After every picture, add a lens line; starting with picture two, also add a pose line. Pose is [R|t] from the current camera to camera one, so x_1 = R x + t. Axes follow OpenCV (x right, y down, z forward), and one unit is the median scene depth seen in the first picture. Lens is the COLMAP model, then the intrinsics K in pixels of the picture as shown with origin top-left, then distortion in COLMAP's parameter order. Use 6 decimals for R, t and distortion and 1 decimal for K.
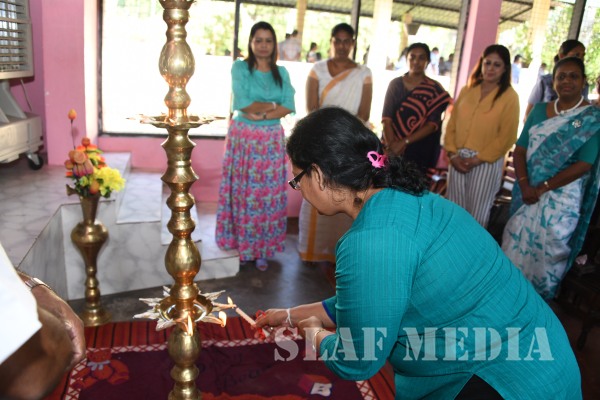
lens RADIAL K [[492.7, 0, 298.5], [0, 492.7, 196.2], [0, 0, 1]] dist [-0.146828, 0.087516]
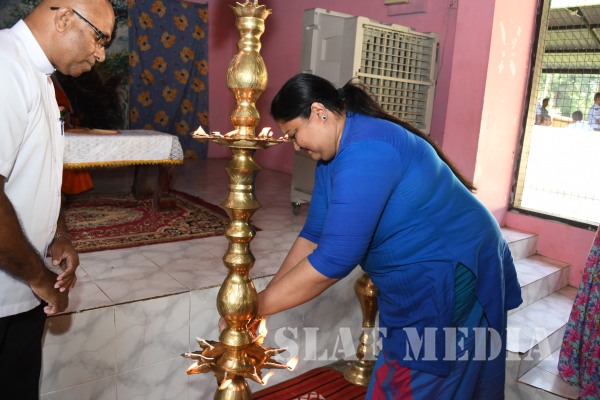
lens RADIAL K [[486.0, 0, 300.0], [0, 486.0, 200.0], [0, 0, 1]] dist [-0.149037, 0.092729]
pose [[0.424674, 0.126662, -0.896442, 0.336300], [-0.290457, 0.956885, -0.002397, -0.042567], [0.857489, 0.261396, 0.443154, 0.401772]]
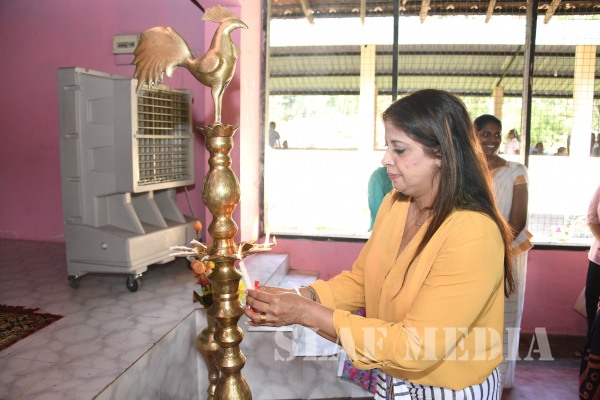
lens RADIAL K [[492.7, 0, 298.5], [0, 492.7, 196.2], [0, 0, 1]] dist [-0.146828, 0.087516]
pose [[0.910409, -0.021109, -0.413171, 0.155166], [-0.053430, 0.984334, -0.168021, -0.059844], [0.410246, 0.175044, 0.895019, 0.104486]]
